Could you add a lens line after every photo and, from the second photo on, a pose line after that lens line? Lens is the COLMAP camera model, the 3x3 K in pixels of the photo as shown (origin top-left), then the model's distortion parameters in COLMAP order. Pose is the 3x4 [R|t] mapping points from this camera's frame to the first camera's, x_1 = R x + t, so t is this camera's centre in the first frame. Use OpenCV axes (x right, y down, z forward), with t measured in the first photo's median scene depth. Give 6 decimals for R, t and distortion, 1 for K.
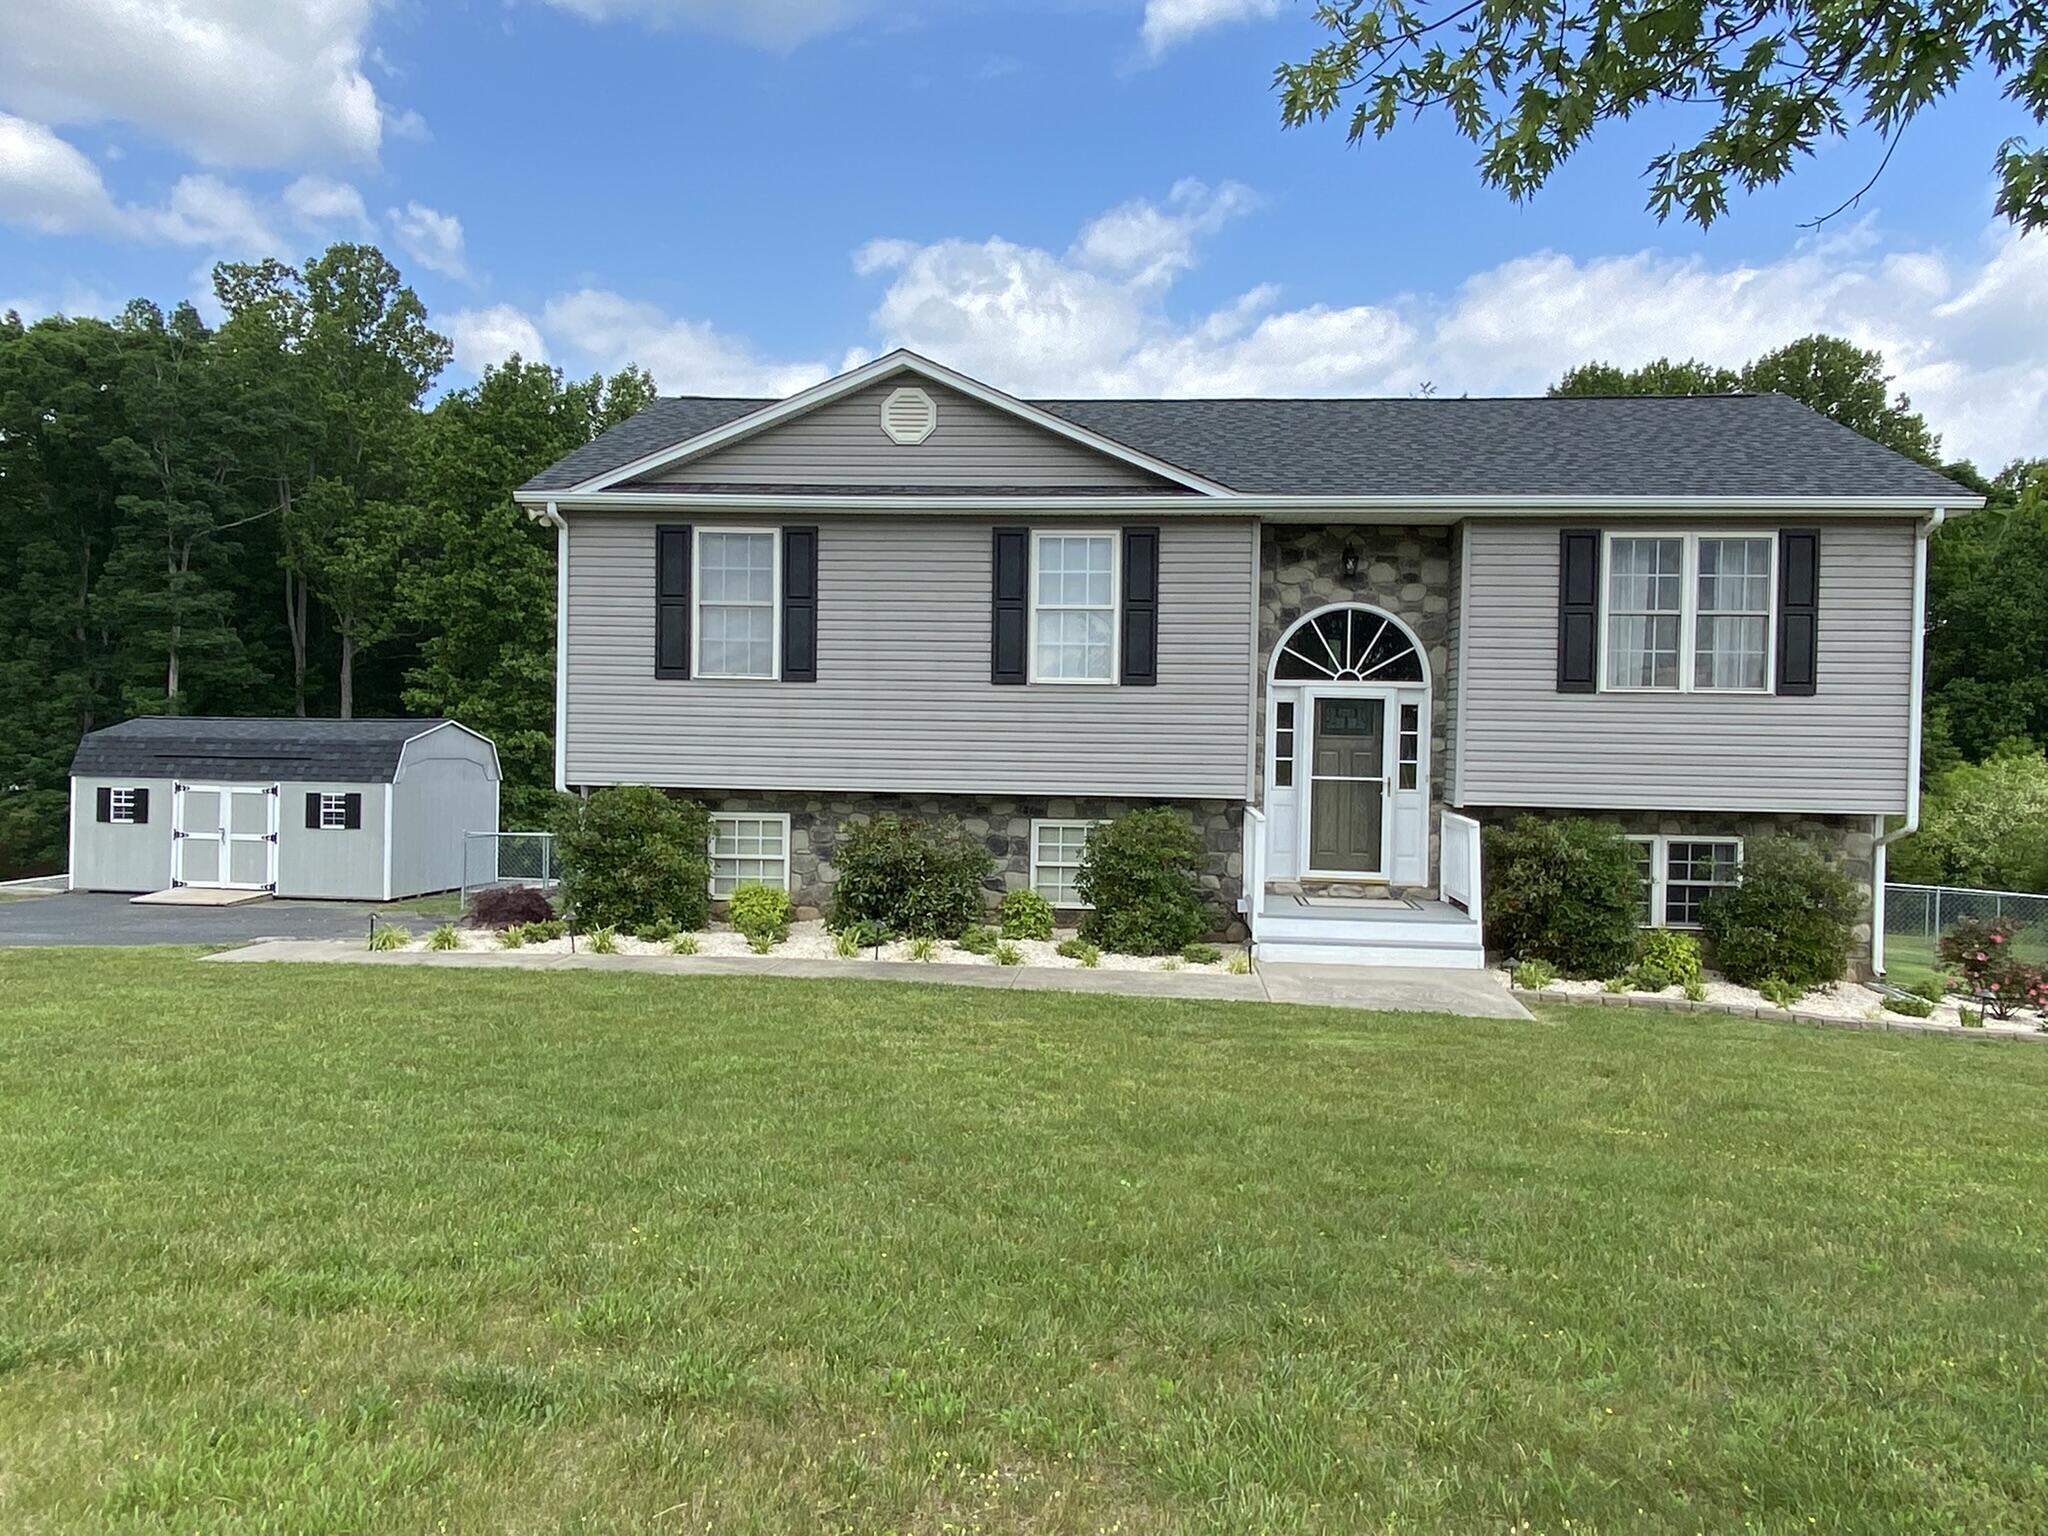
lens RADIAL K [[1521.4, 0, 1016.9], [0, 1521.4, 758.0], [0, 0, 1]] dist [0.098429, -0.139503]
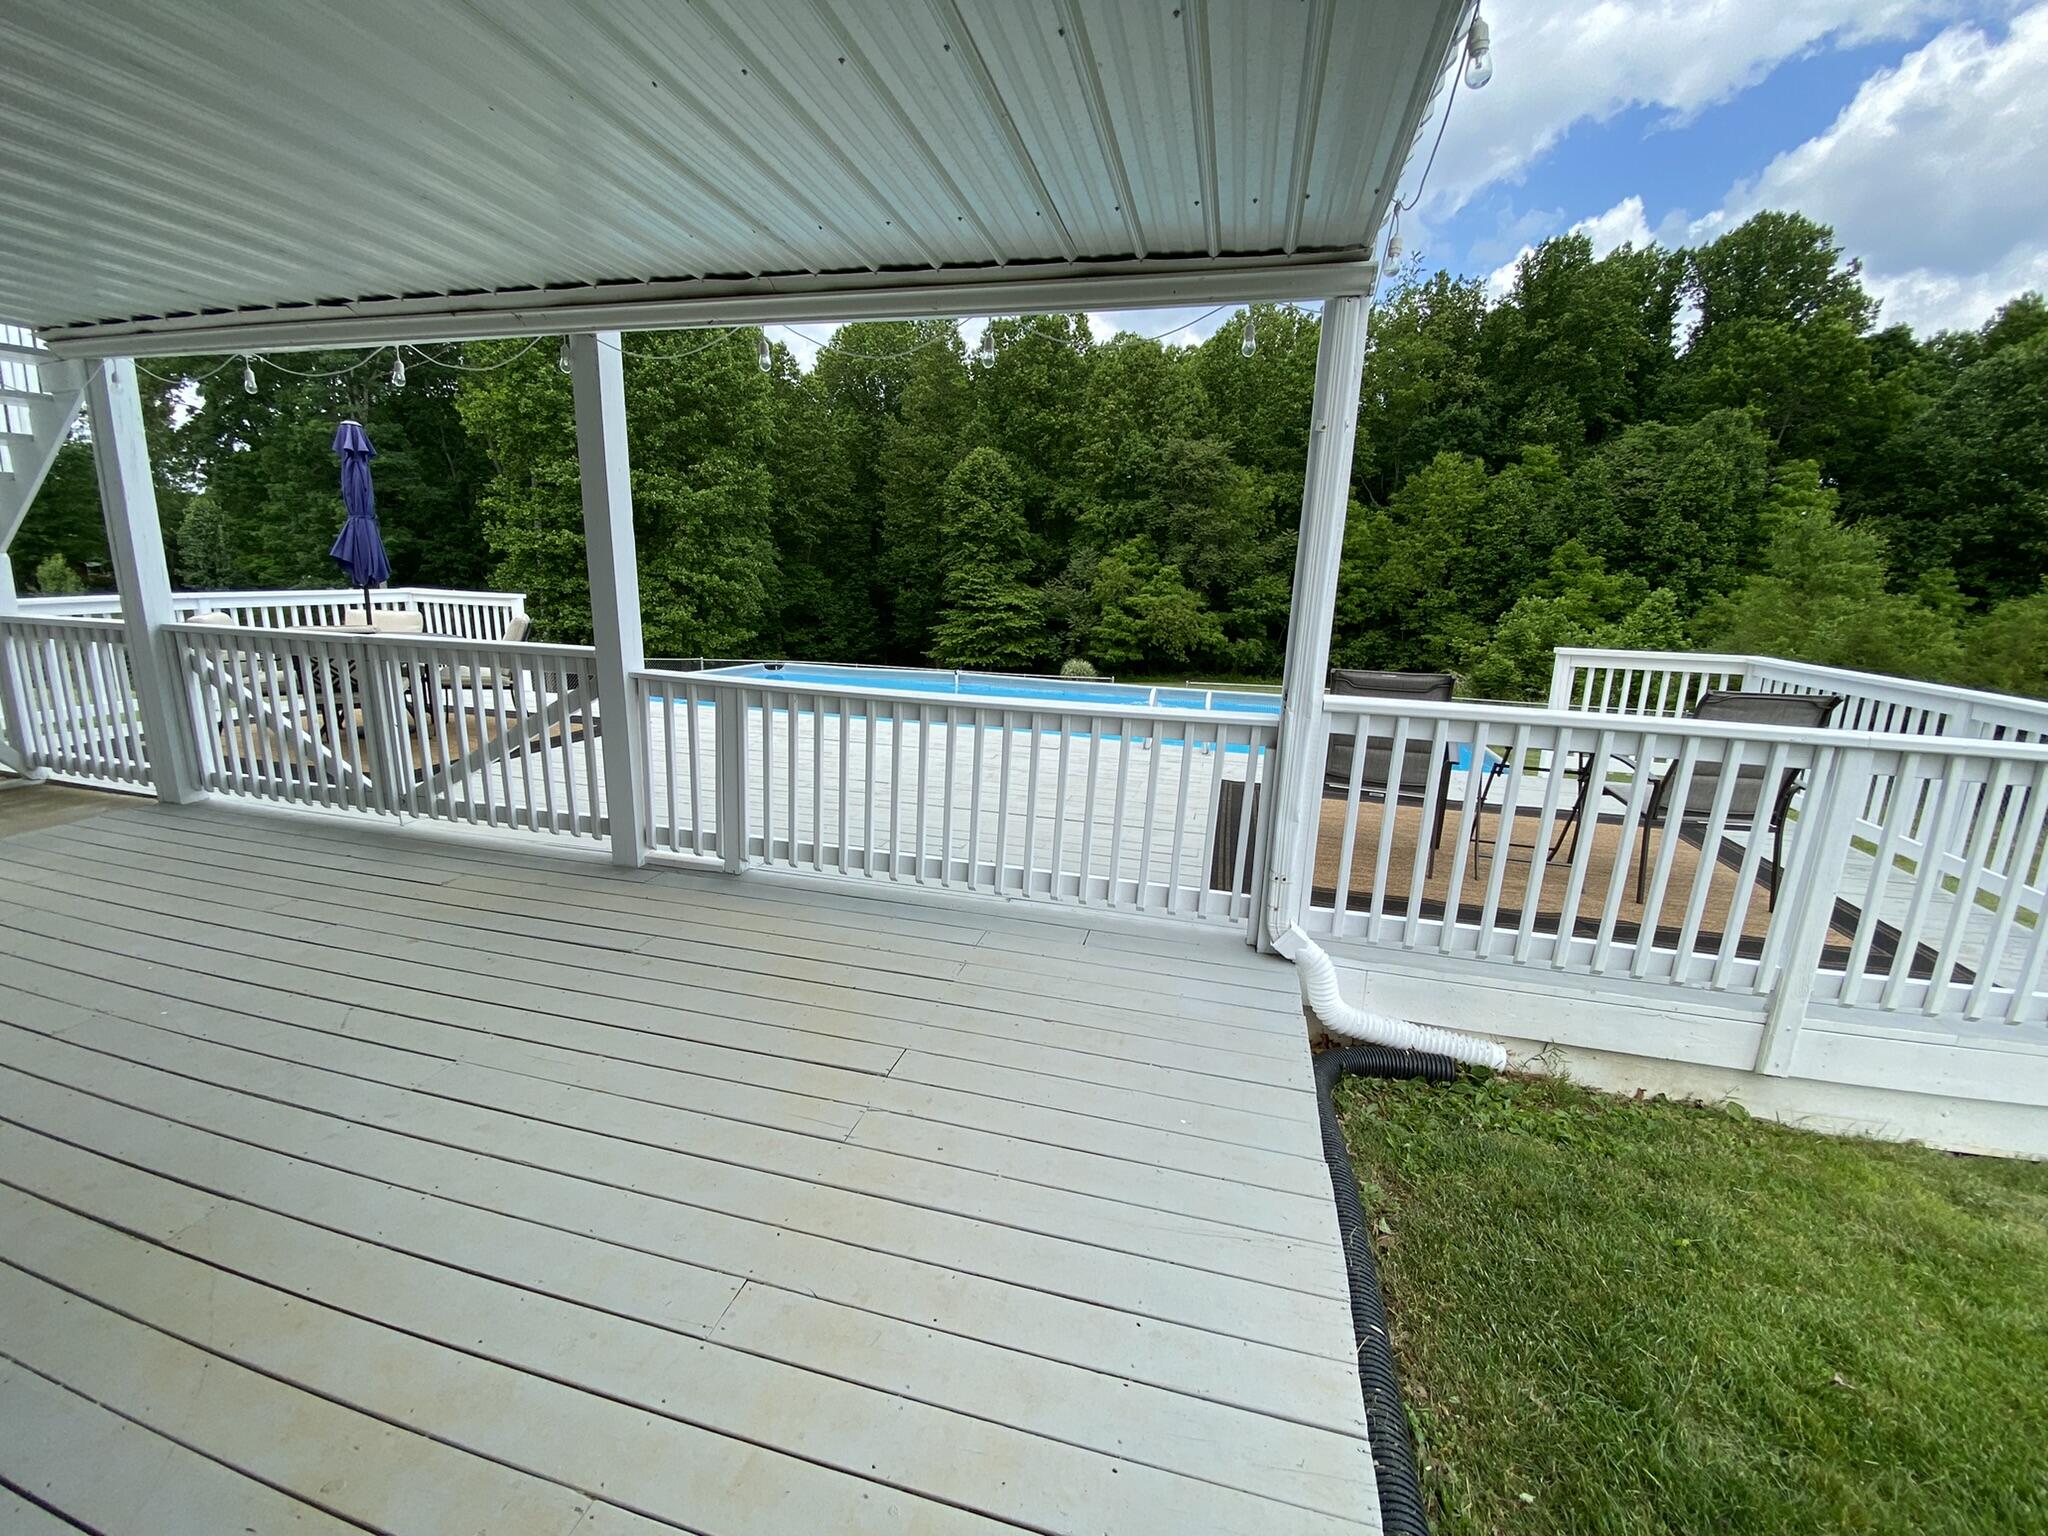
lens RADIAL K [[824.2, 0, 1020.5], [0, 824.2, 768.0], [0, 0, 1]] dist [0.043977, -0.031860]
pose [[0.986988, 0.053435, -0.151658, 0.315947], [-0.021141, 0.978104, 0.207042, 0.046300], [0.159400, -0.201142, 0.966506, 0.910497]]
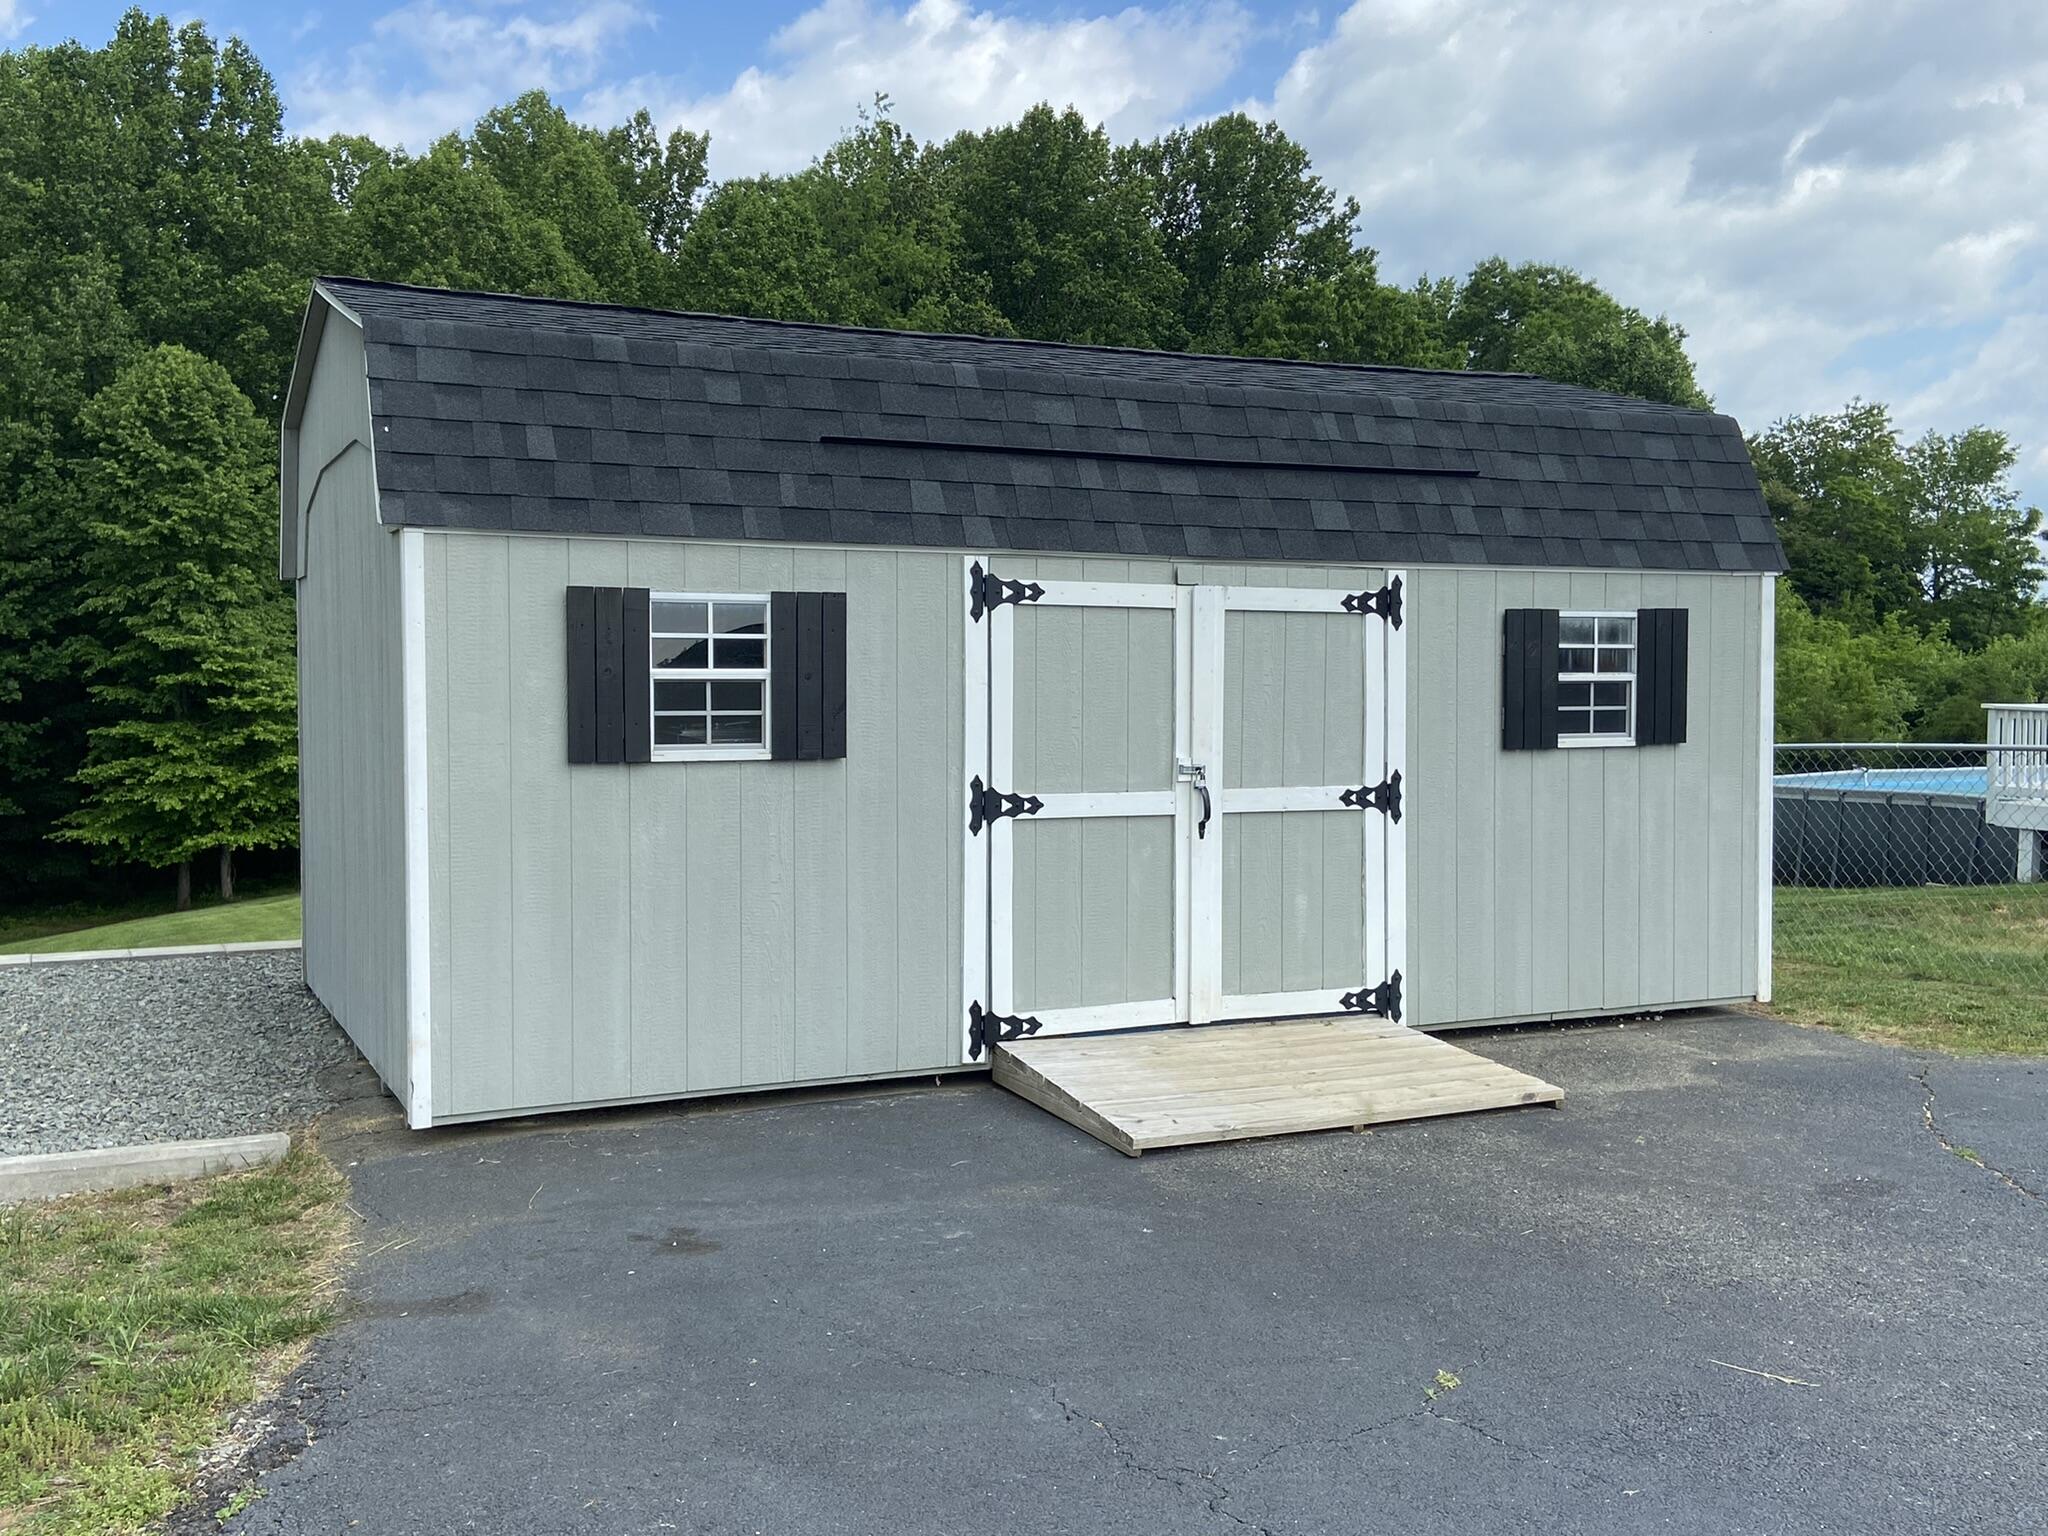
lens RADIAL K [[1954.0, 0, 1024.0], [0, 1954.0, 768.0], [0, 0, 1]] dist [0.089980, -0.081227]
pose [[0.813858, -0.043660, 0.579421, -0.707546], [0.011907, 0.998217, 0.058491, 0.028563], [-0.580941, -0.040705, 0.812927, 0.782352]]
